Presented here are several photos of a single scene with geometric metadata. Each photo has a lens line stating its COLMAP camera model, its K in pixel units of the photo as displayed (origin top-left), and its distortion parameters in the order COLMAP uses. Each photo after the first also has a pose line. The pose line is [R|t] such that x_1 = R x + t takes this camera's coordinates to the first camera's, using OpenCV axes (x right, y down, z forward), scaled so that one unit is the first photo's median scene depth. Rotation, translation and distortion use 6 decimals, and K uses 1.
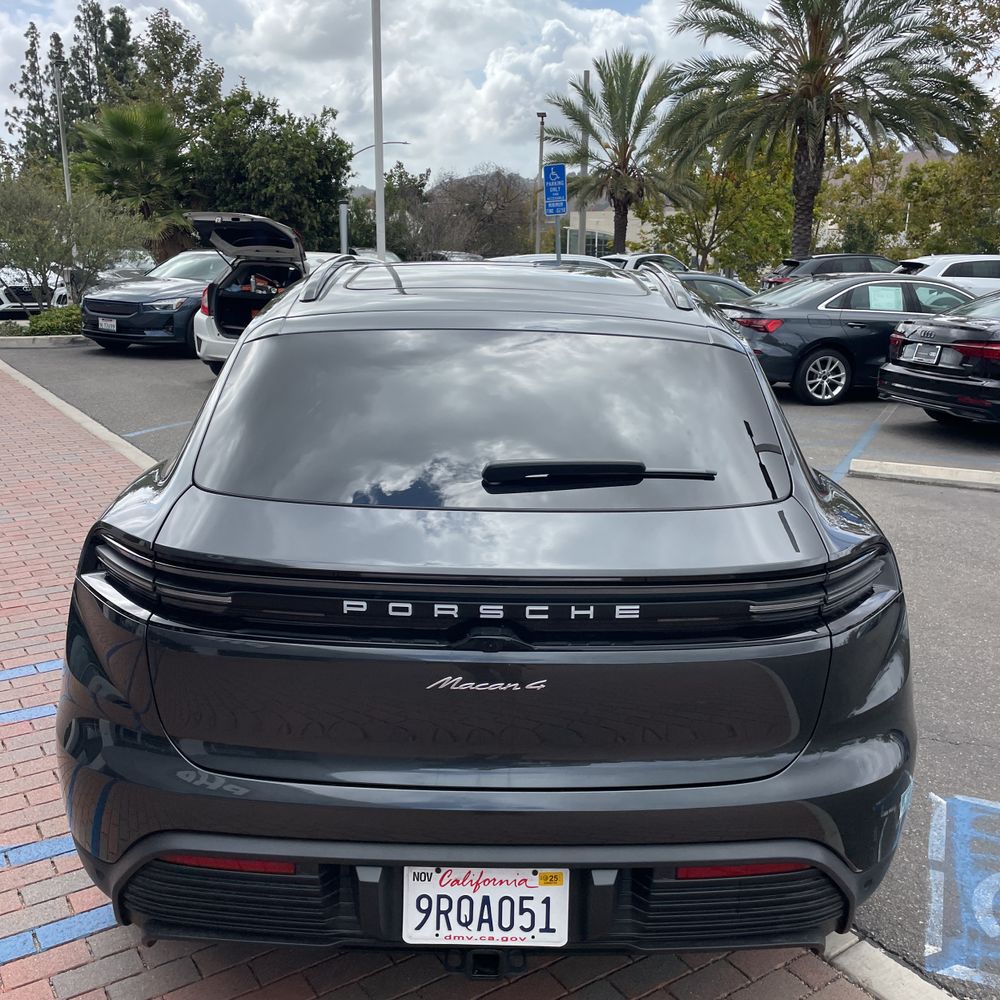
lens RADIAL K [[1004.0, 0, 508.9], [0, 1004.0, 514.4], [0, 0, 1]] dist [0.023729, 0.000000]
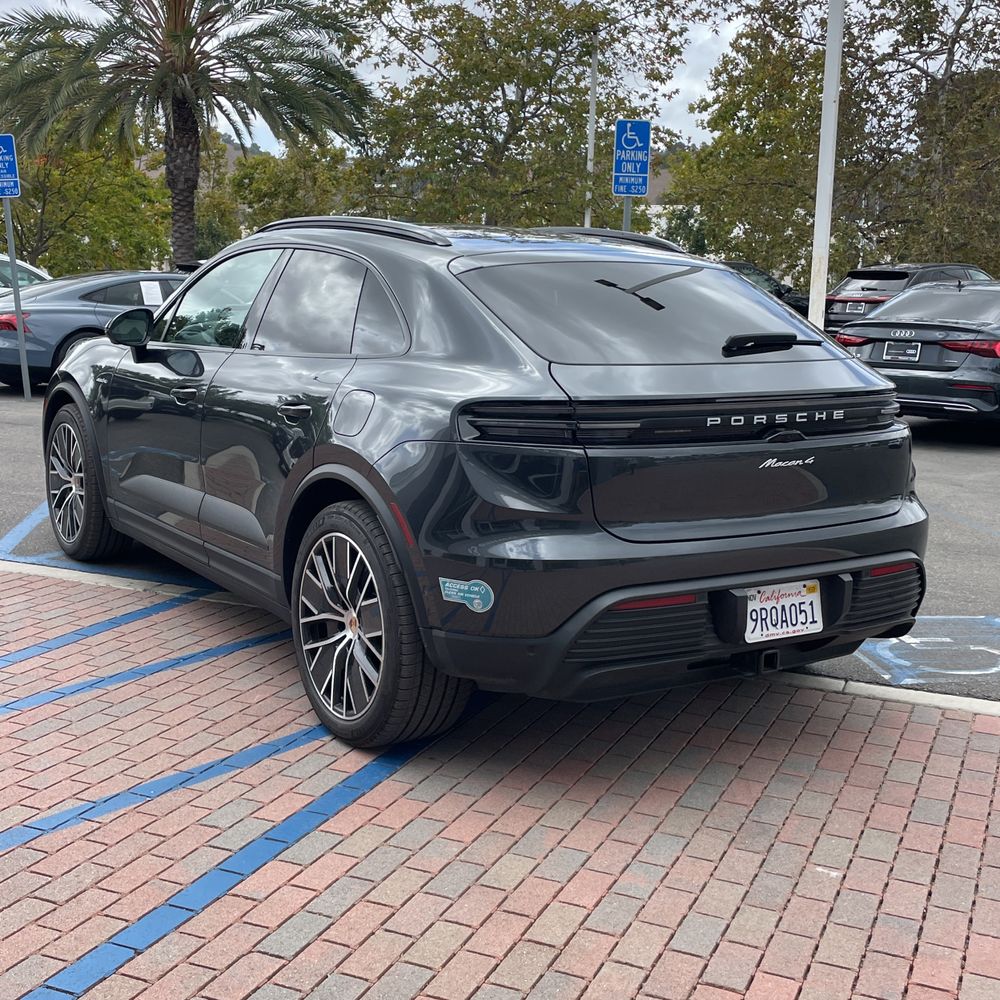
lens RADIAL K [[1335.3, 0, 478.2], [0, 1335.3, 525.4], [0, 0, 1]] dist [0.038235, 0.000000]
pose [[0.845341, -0.098350, 0.525096, -0.301670], [0.130811, 0.991093, -0.024960, 0.049458], [-0.517964, 0.089788, 0.850677, -0.107038]]
